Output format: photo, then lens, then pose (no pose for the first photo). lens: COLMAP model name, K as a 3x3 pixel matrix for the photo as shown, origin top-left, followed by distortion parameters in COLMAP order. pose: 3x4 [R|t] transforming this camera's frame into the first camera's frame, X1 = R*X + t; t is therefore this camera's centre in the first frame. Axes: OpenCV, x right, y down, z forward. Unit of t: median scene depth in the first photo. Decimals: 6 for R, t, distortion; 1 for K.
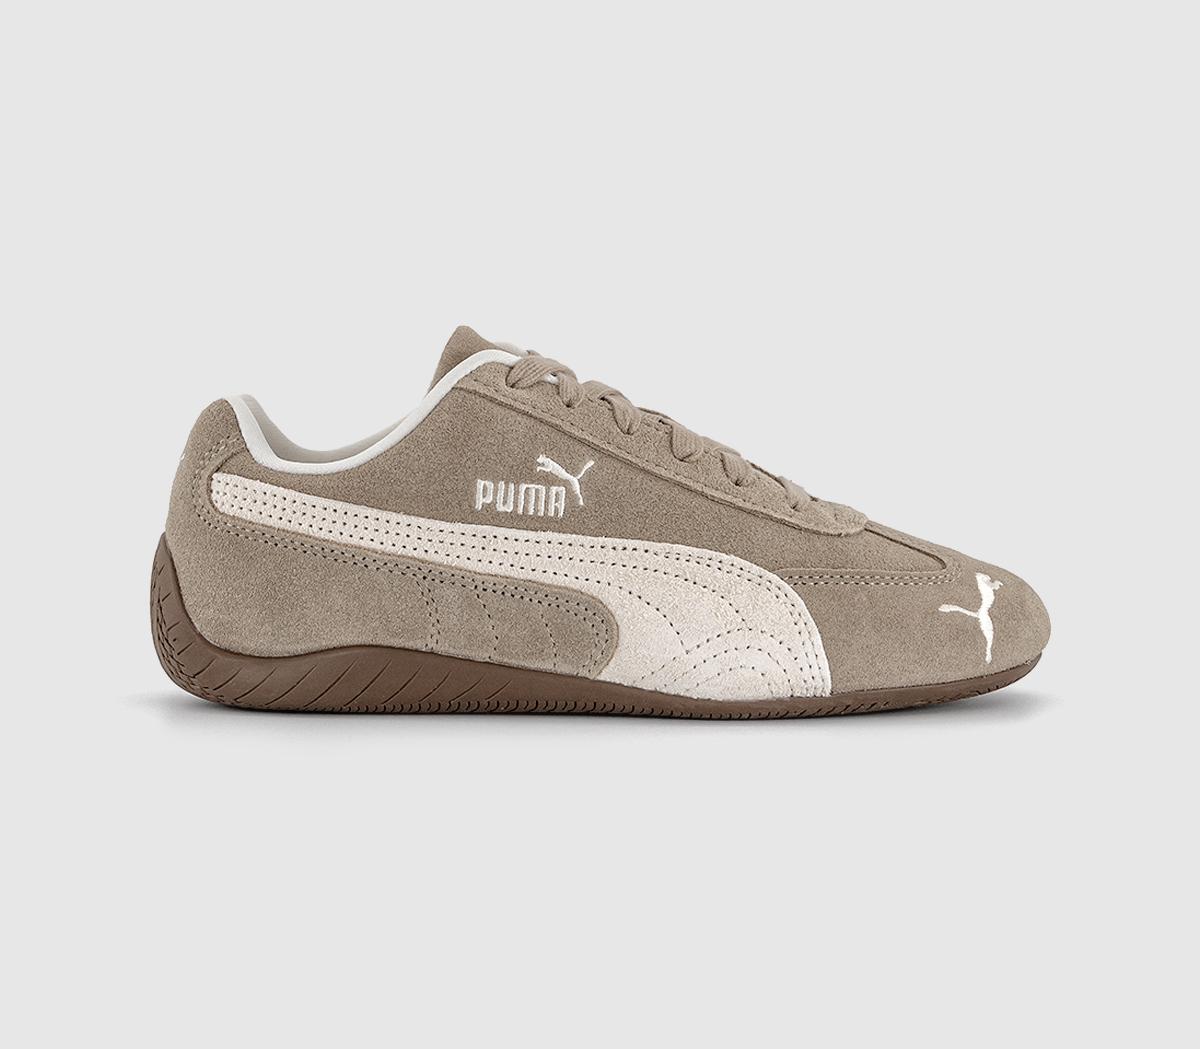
lens RADIAL K [[1917.4, 0, 600.0], [0, 1917.4, 524.5], [0, 0, 1]] dist [0.002364, 0.013311]
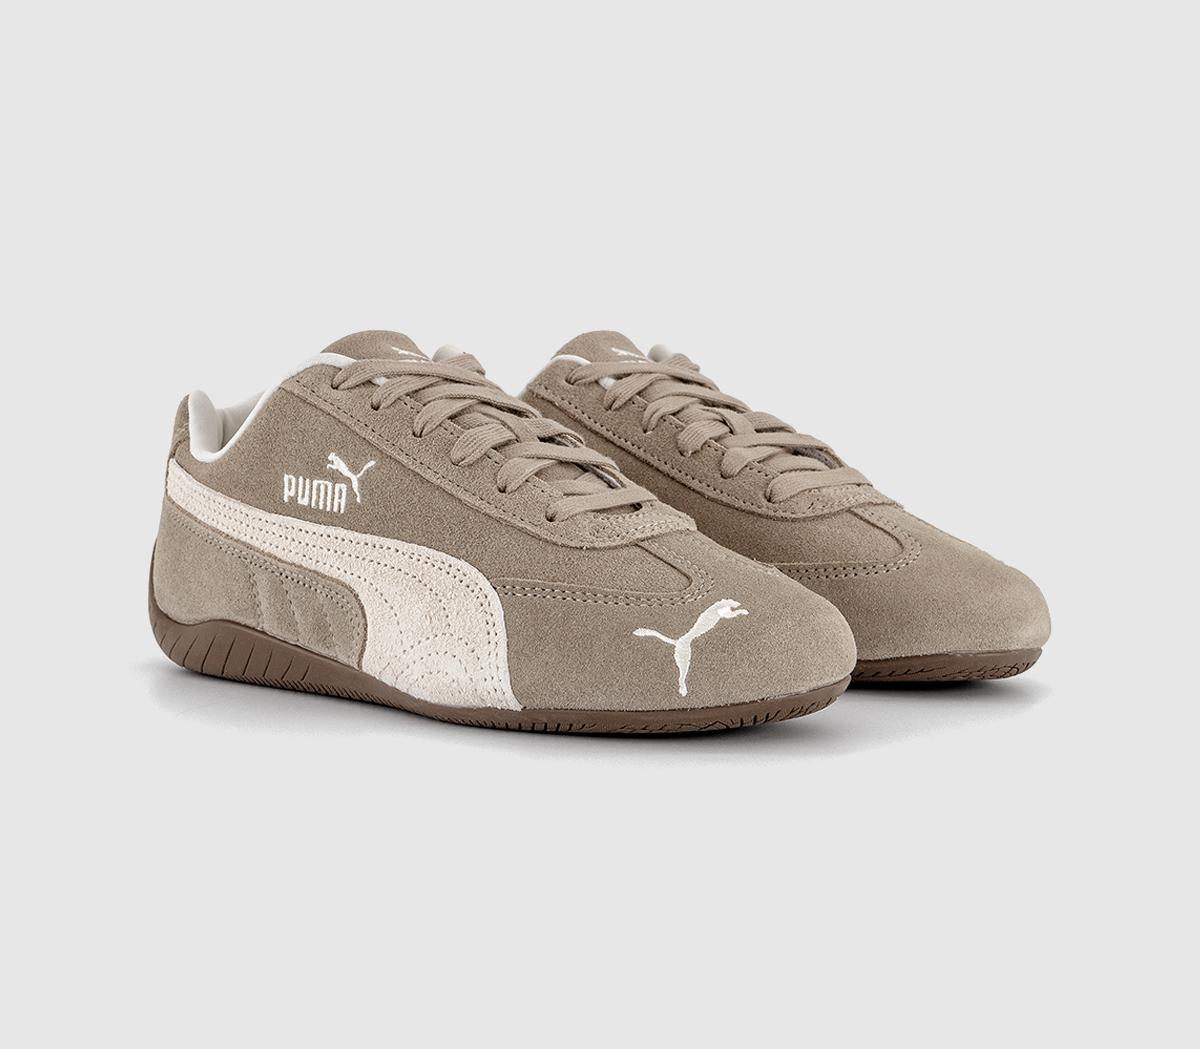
lens RADIAL K [[1917.4, 0, 600.0], [0, 1917.4, 524.5], [0, 0, 1]] dist [0.002364, 0.013311]
pose [[0.837250, 0.060393, -0.543475, 0.667226], [-0.057451, 0.998097, 0.022405, -0.029132], [0.543793, 0.012465, 0.839127, 0.194301]]
